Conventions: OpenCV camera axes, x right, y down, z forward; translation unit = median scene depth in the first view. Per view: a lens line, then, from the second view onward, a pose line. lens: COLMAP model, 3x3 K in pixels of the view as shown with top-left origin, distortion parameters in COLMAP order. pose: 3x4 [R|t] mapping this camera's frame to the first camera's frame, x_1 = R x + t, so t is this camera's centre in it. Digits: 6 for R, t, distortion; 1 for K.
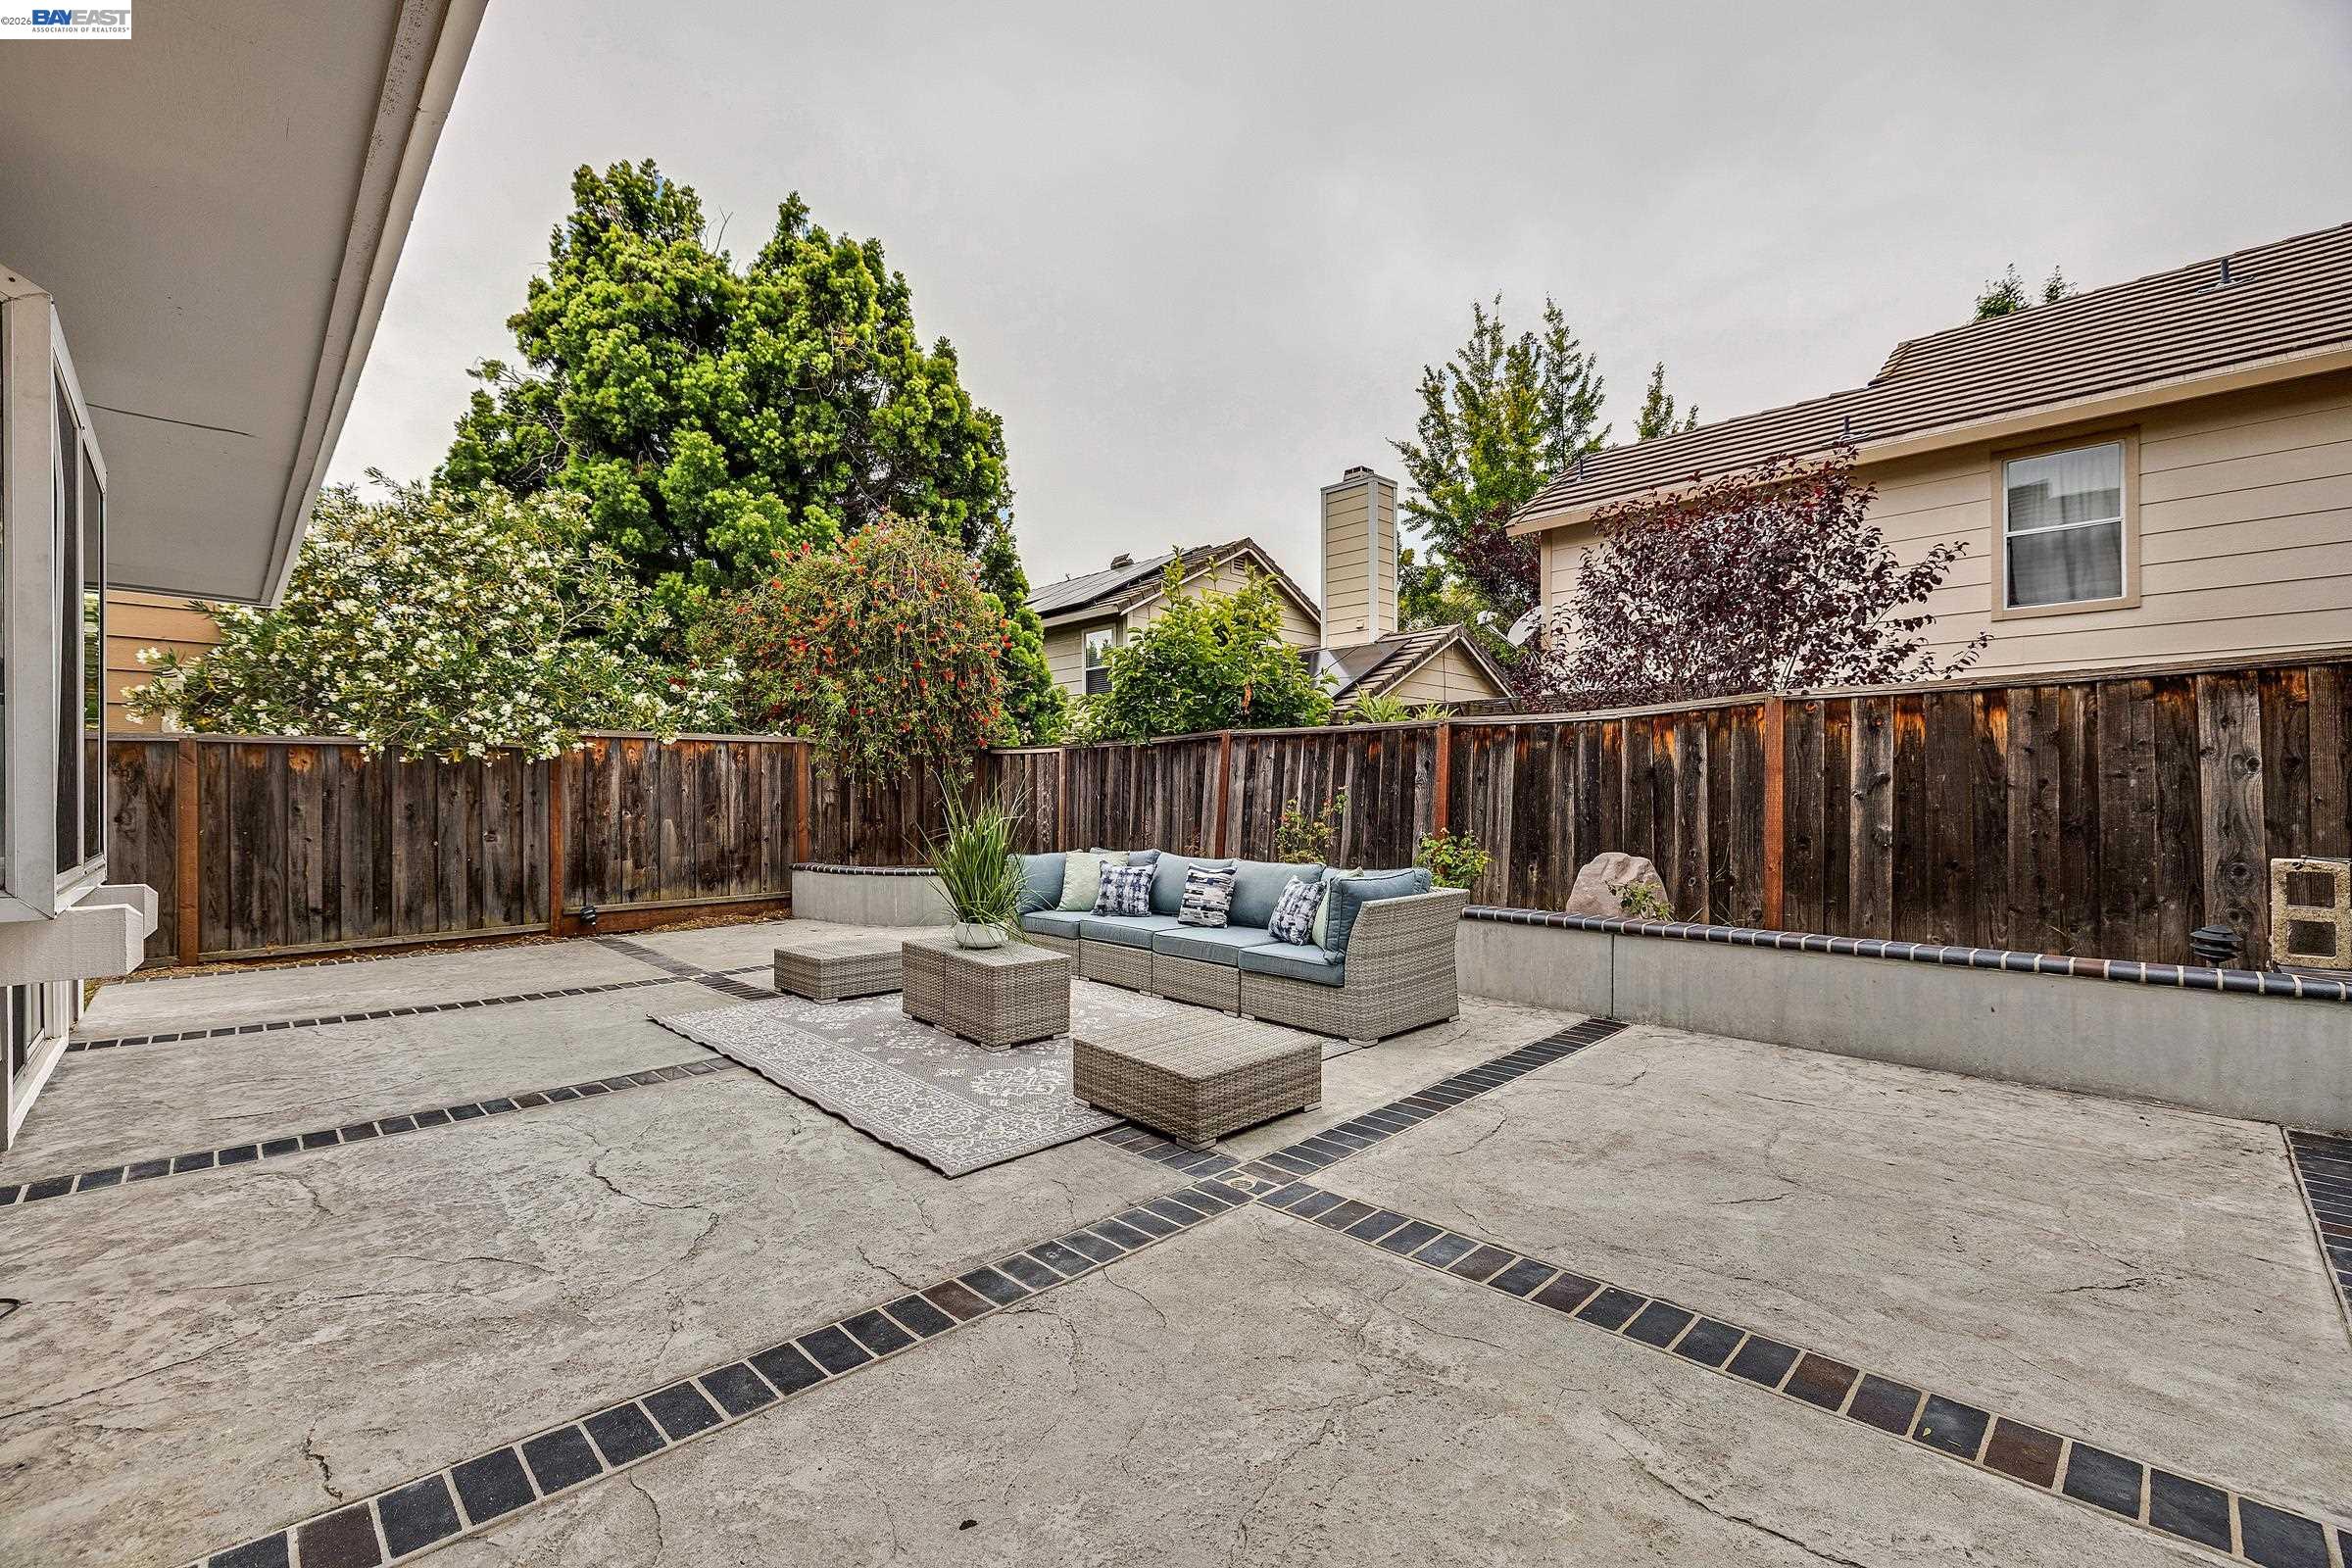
lens RADIAL K [[982.9, 0, 1165.3], [0, 982.9, 790.6], [0, 0, 1]] dist [-0.001815, -0.000063]
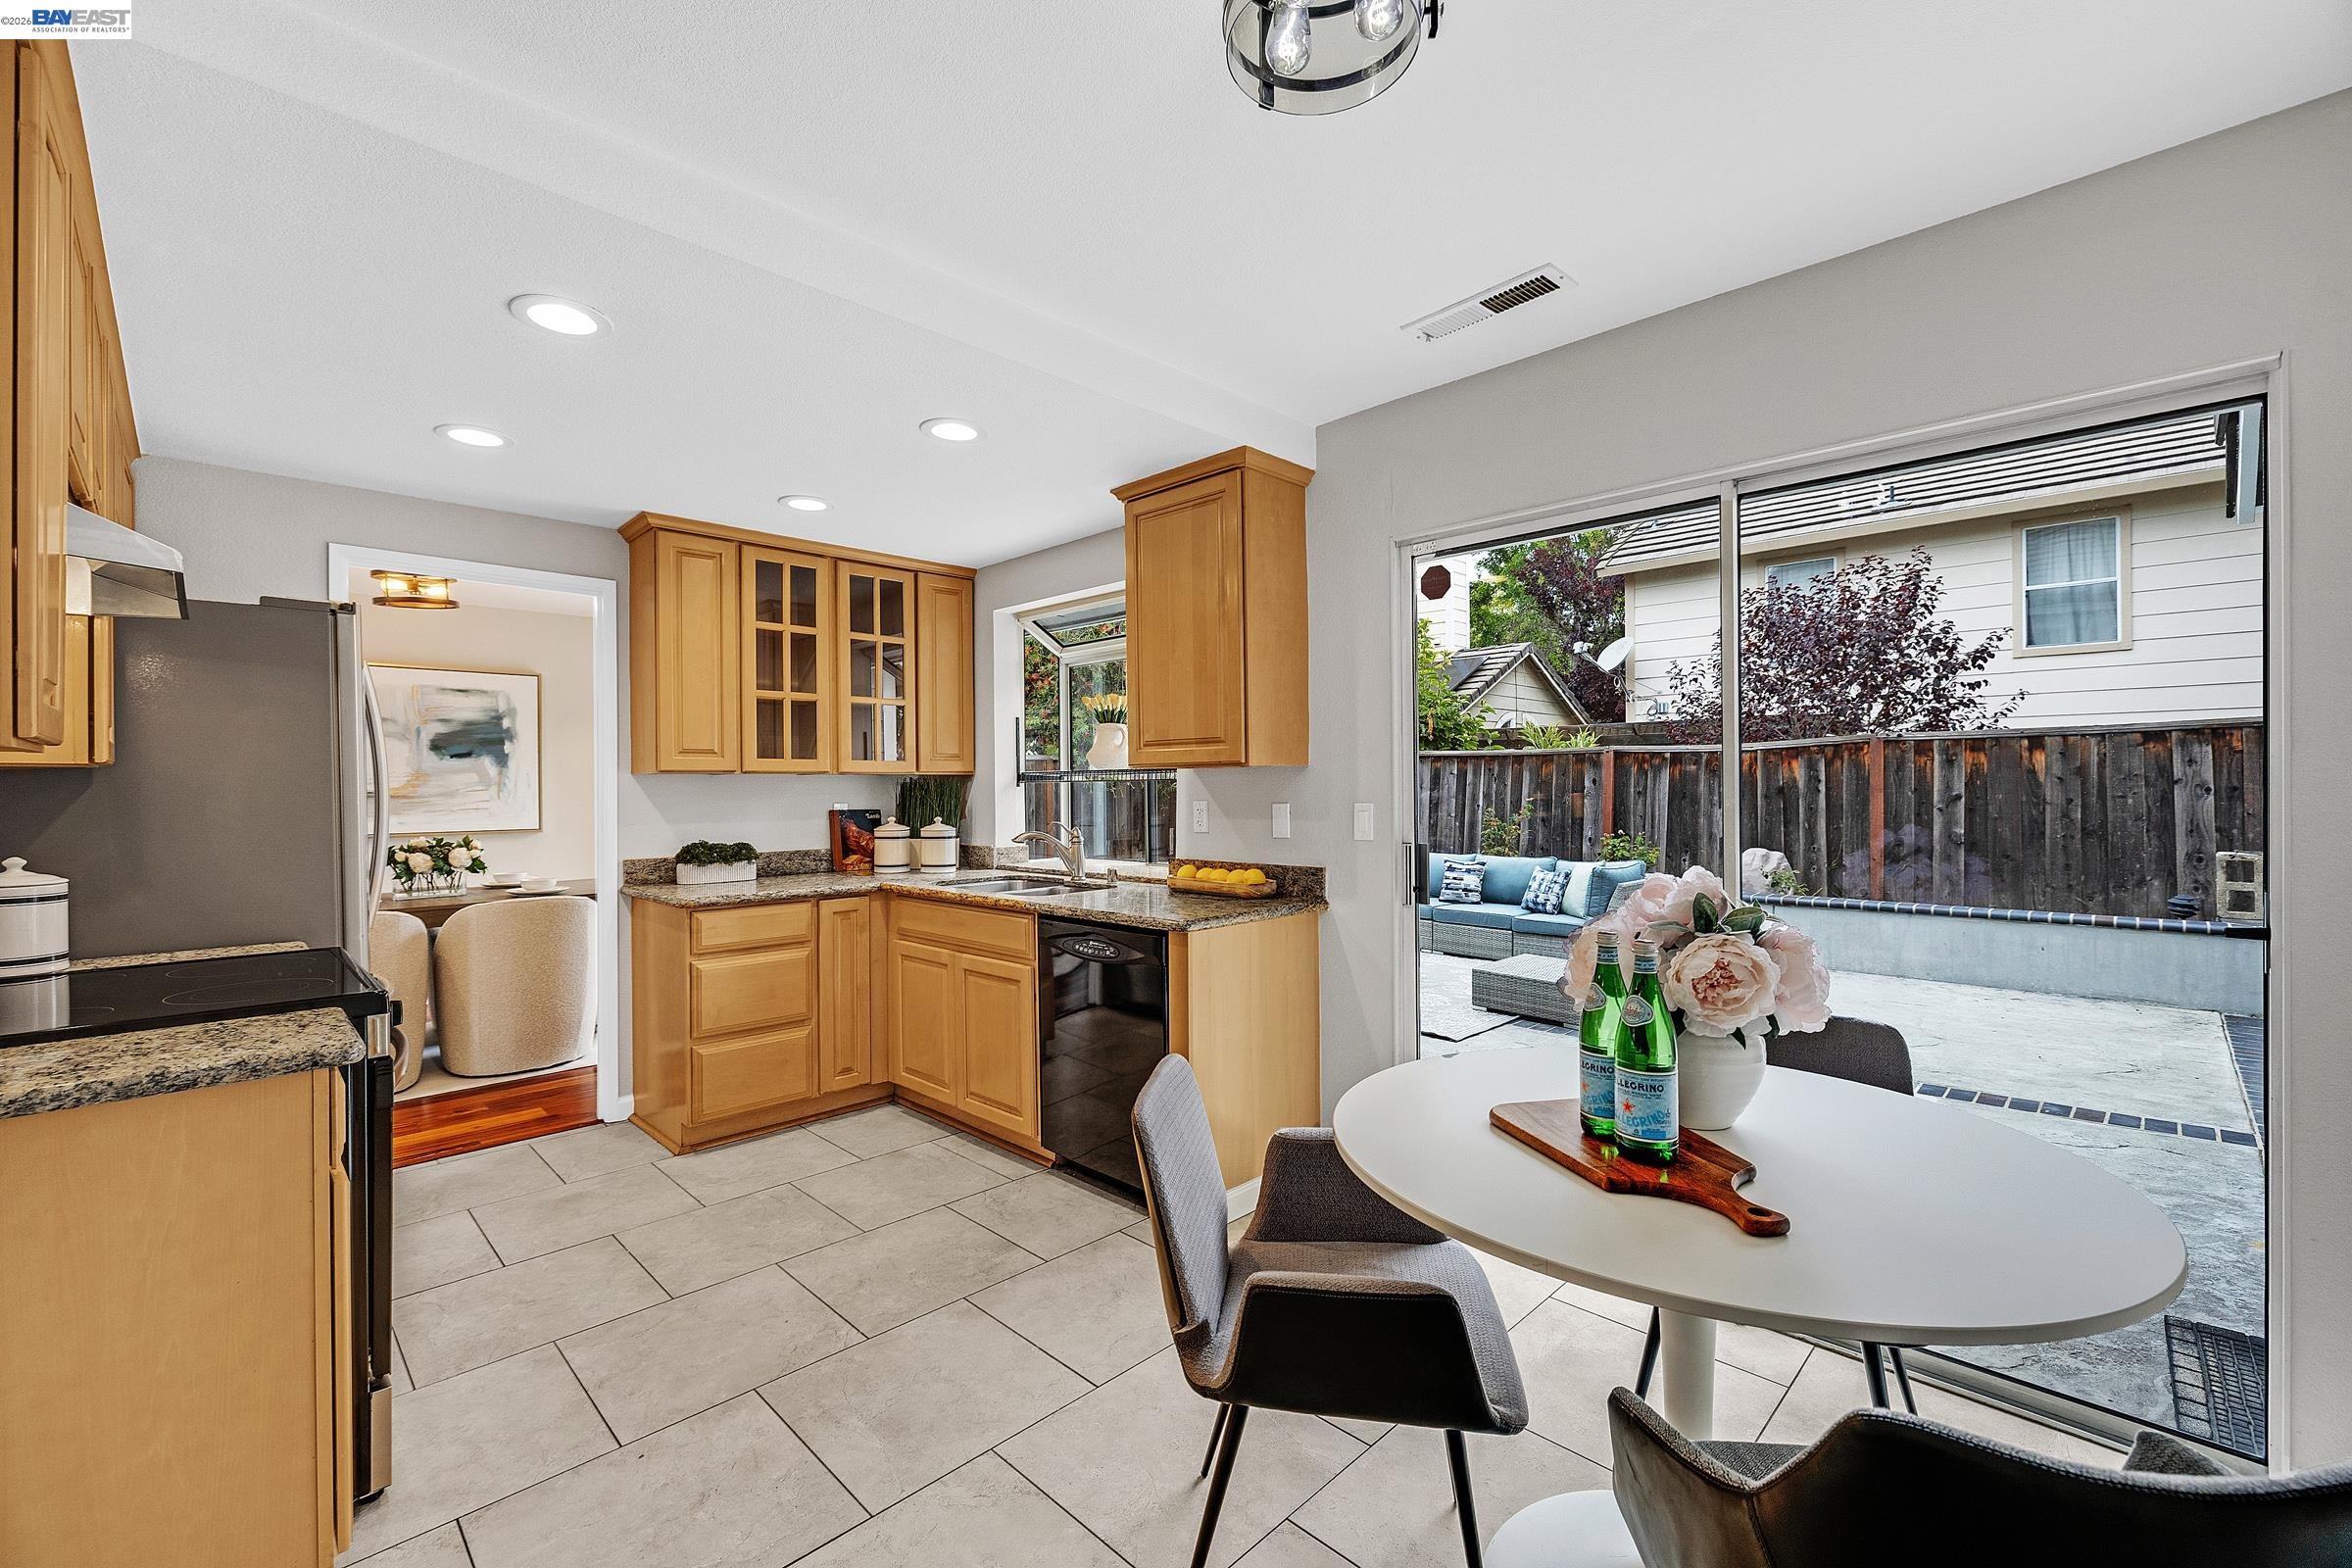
lens RADIAL K [[982.0, 0, 1169.8], [0, 982.0, 785.1], [0, 0, 1]] dist [-0.000889, -0.000329]
pose [[0.999955, -0.004799, 0.008176, -0.387554], [0.004778, 0.999985, 0.002575, -0.033997], [-0.008189, -0.002536, 0.999963, -0.382490]]
